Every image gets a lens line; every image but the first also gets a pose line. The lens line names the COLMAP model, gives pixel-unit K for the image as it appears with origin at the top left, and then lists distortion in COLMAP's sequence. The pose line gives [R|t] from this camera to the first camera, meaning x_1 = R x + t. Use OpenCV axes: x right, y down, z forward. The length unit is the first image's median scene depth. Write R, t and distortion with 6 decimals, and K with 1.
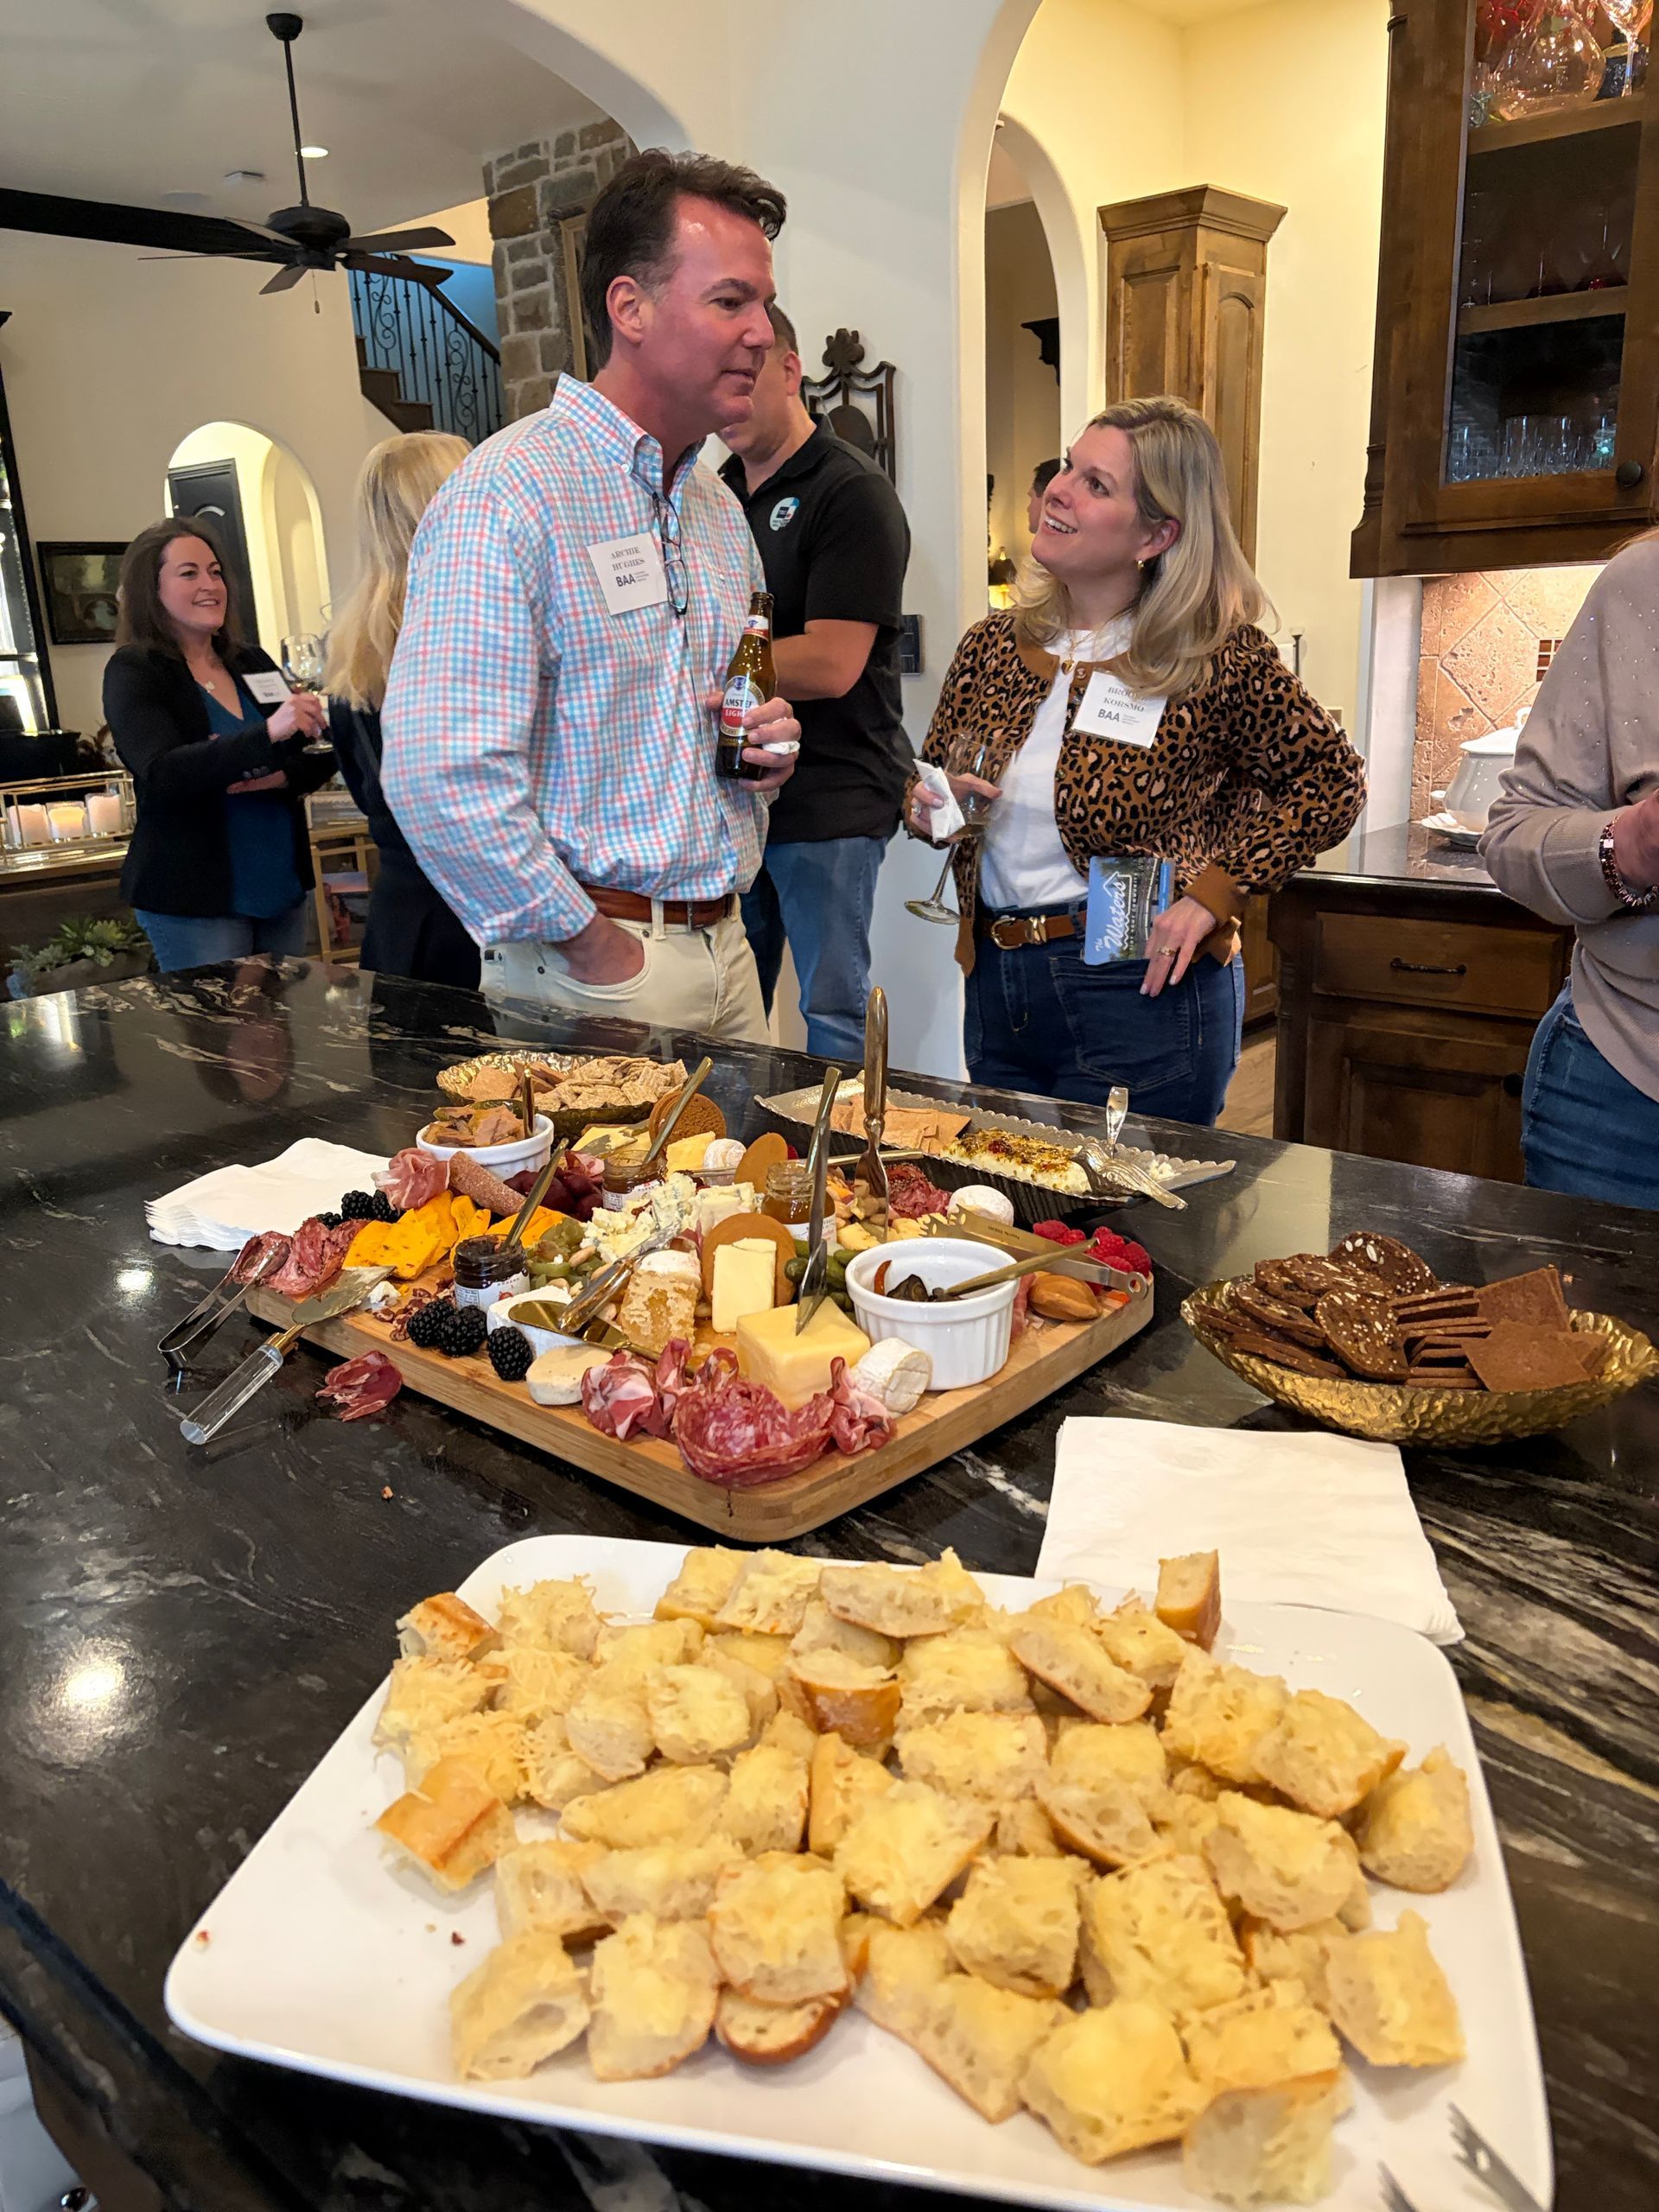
lens RADIAL K [[1663.5, 0, 828.3], [0, 1663.5, 1111.0], [0, 0, 1]] dist [0.006120, 0.000312]
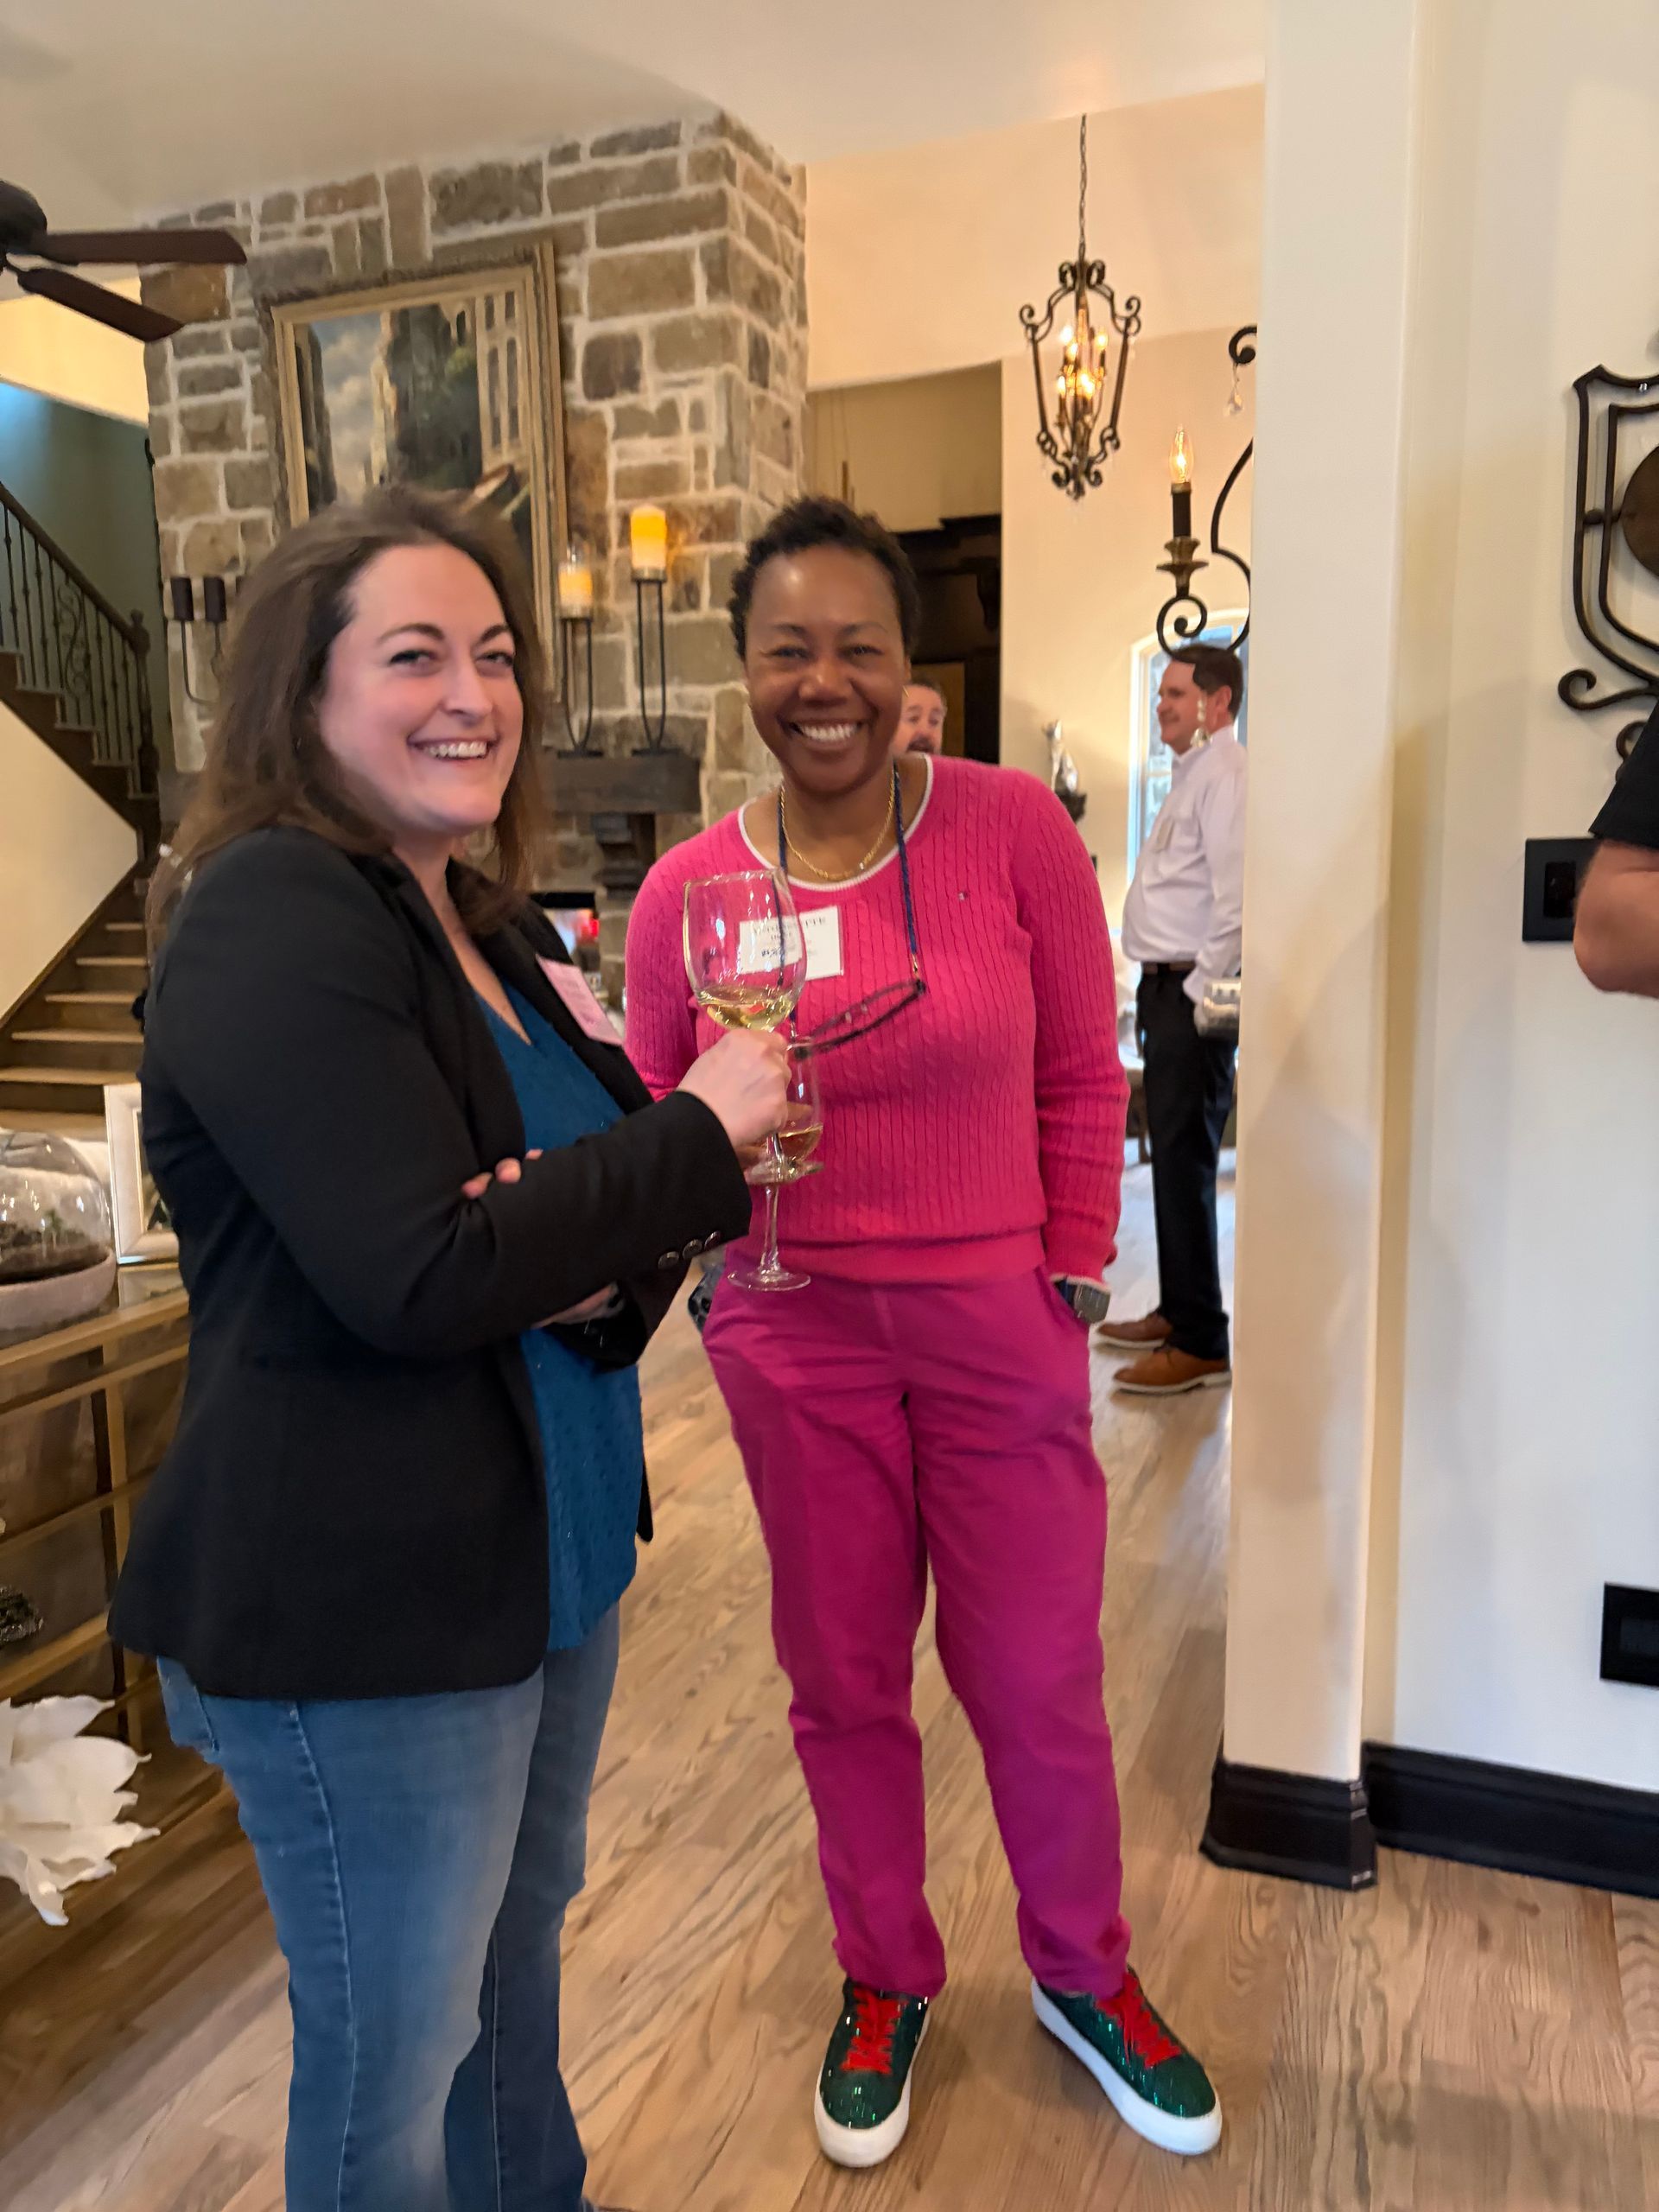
lens RADIAL K [[1663.5, 0, 831.4], [0, 1663.5, 1102.1], [0, 0, 1]] dist [0.006120, 0.000312]
pose [[0.936984, -0.021775, 0.348692, -0.193195], [0.073565, 0.987976, -0.135981, -0.084694], [-0.341538, 0.153064, 0.927320, 0.311645]]
